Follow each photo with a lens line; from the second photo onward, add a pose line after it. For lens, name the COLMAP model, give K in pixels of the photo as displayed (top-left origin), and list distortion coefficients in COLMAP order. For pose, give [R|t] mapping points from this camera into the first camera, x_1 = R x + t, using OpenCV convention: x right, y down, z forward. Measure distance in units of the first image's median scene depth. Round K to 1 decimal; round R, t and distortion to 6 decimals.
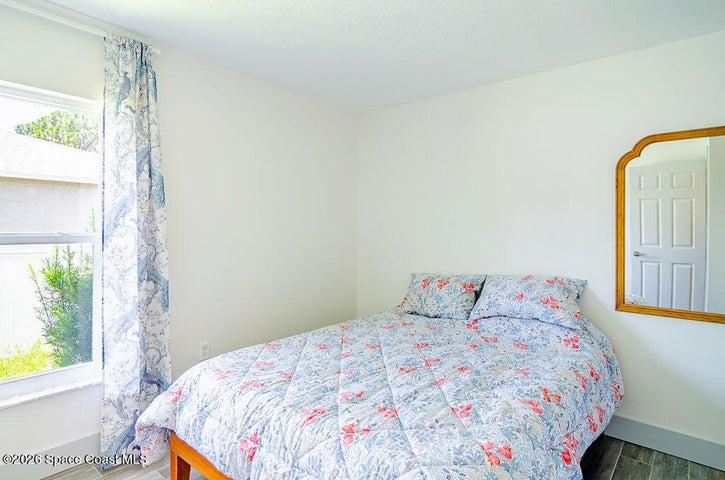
lens RADIAL K [[411.2, 0, 362.2], [0, 411.2, 236.7], [0, 0, 1]] dist [0.005593, 0.000886]
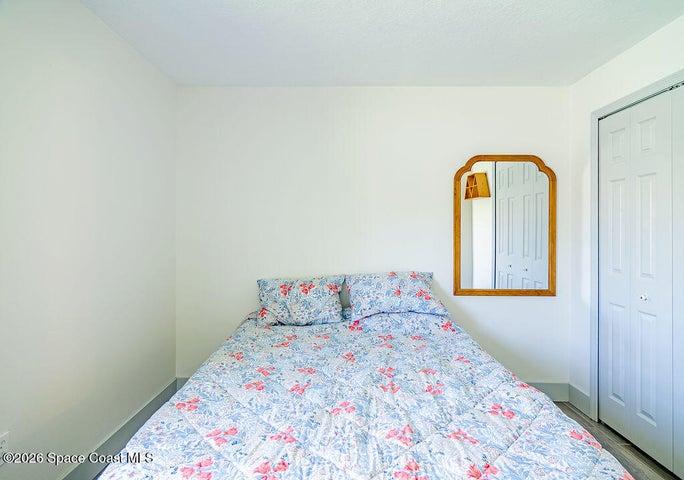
lens RADIAL K [[404.0, 0, 342.1], [0, 404.0, 236.6], [0, 0, 1]] dist [-0.001346, 0.000462]
pose [[0.762145, -0.018760, 0.647134, -0.416374], [0.016258, 0.999819, 0.009837, -0.012689], [-0.647202, 0.003023, 0.762312, 0.303492]]
